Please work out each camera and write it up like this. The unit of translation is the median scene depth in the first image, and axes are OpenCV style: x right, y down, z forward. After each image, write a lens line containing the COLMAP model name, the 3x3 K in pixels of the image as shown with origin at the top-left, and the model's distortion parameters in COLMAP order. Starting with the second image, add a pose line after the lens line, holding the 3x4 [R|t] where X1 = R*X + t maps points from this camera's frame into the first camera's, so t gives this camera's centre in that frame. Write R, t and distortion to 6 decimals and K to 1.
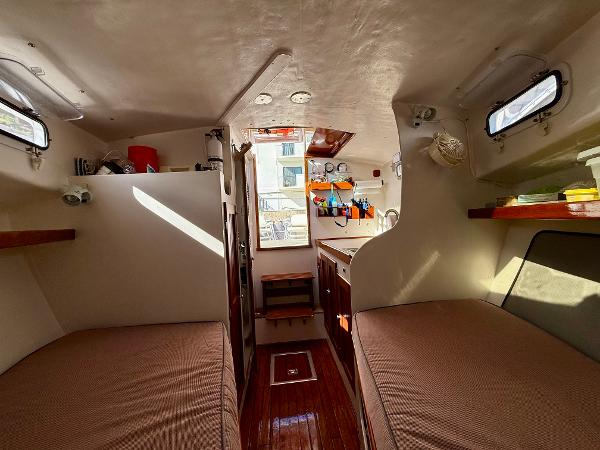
lens RADIAL K [[239.7, 0, 299.9], [0, 239.7, 224.1], [0, 0, 1]] dist [-0.000776, -0.000111]
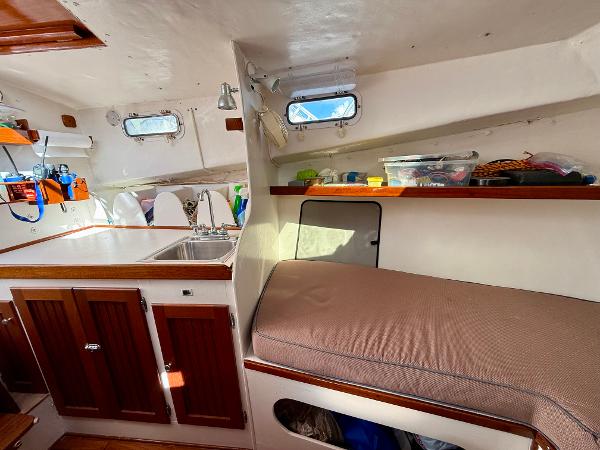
lens RADIAL K [[239.7, 0, 301.3], [0, 239.7, 225.1], [0, 0, 1]] dist [-0.000776, -0.000111]
pose [[0.188985, -0.200326, 0.961329, -0.411598], [0.048797, 0.979677, 0.194556, -0.107421], [-0.980767, 0.010142, 0.194920, 0.727395]]
